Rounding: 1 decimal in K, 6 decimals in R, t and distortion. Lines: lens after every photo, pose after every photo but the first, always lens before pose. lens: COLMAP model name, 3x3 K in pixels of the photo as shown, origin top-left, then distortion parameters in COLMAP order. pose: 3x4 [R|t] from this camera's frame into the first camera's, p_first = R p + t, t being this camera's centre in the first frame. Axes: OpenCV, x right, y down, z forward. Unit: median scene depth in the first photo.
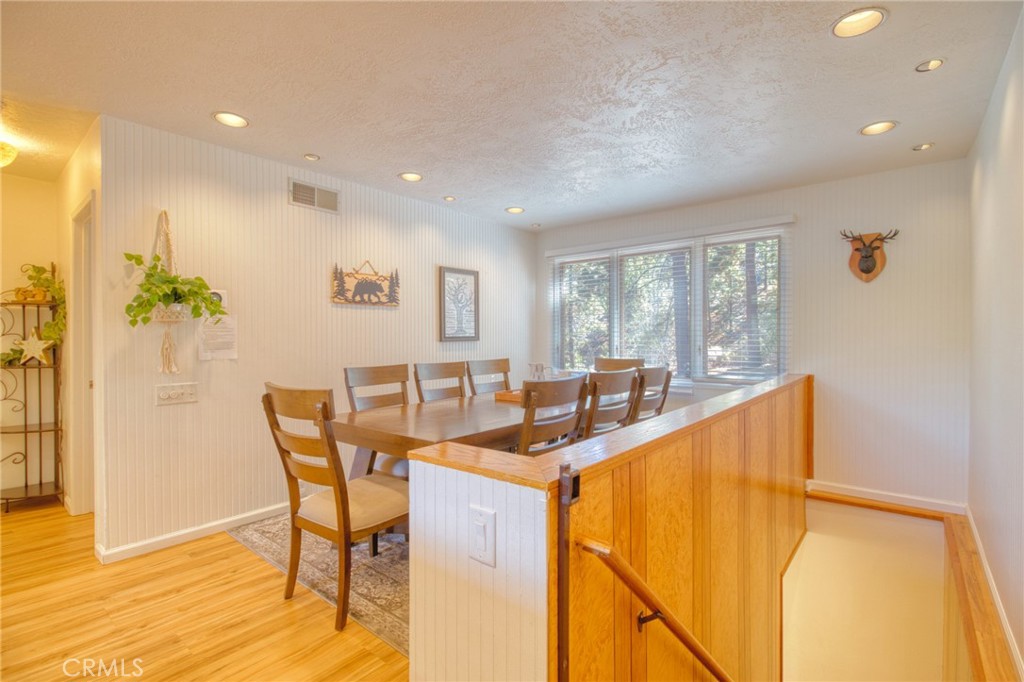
lens RADIAL K [[473.6, 0, 517.8], [0, 473.6, 341.6], [0, 0, 1]] dist [0.002784, -0.014279]
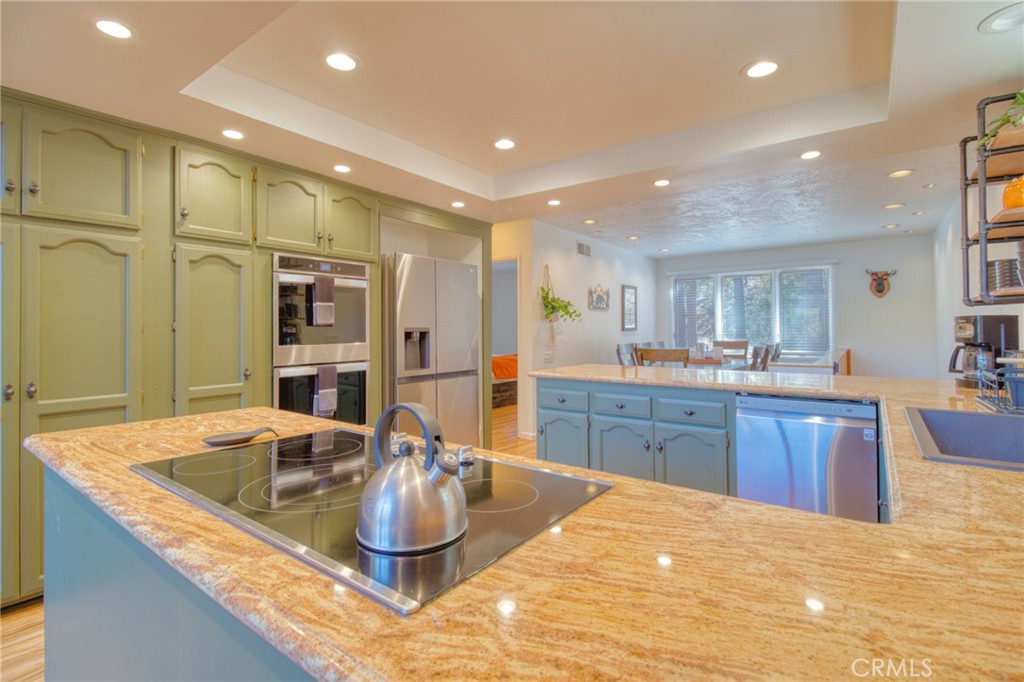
lens RADIAL K [[478.9, 0, 515.2], [0, 478.9, 314.5], [0, 0, 1]] dist [-0.000728, -0.015798]
pose [[0.998738, 0.000893, 0.050212, -0.728298], [0.001112, 0.999204, -0.039883, 0.009771], [-0.050207, 0.039889, 0.997942, -0.728524]]
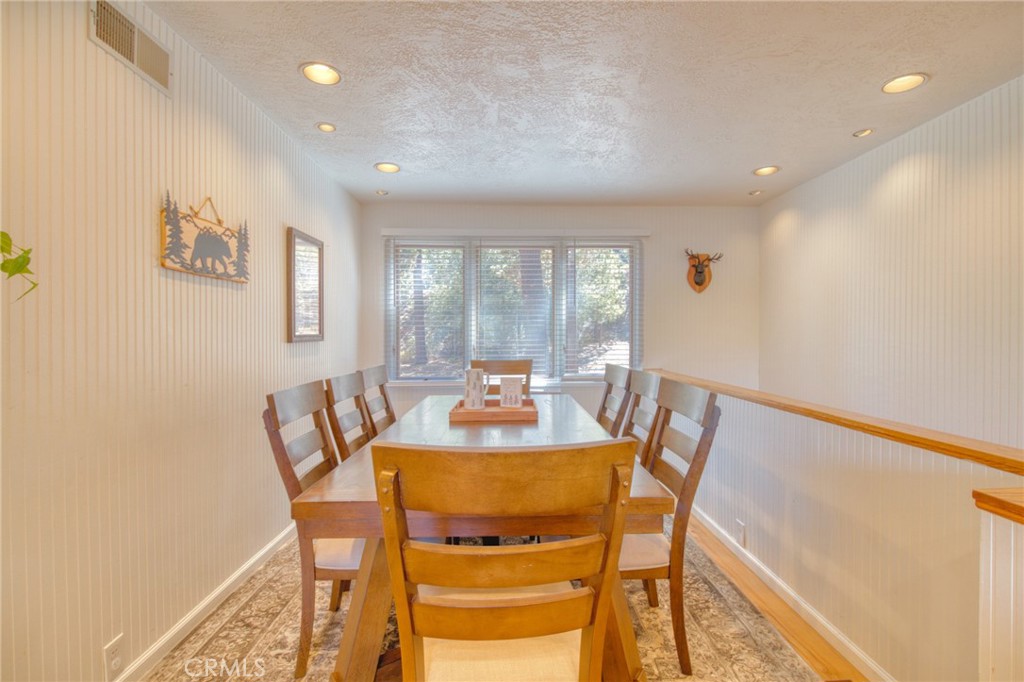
lens RADIAL K [[473.6, 0, 517.8], [0, 473.6, 341.6], [0, 0, 1]] dist [0.002784, -0.014279]
pose [[0.753241, -0.005093, 0.657725, -0.421981], [0.003360, 0.999987, 0.003896, -0.003949], [-0.657736, -0.000725, 0.753248, 0.362051]]
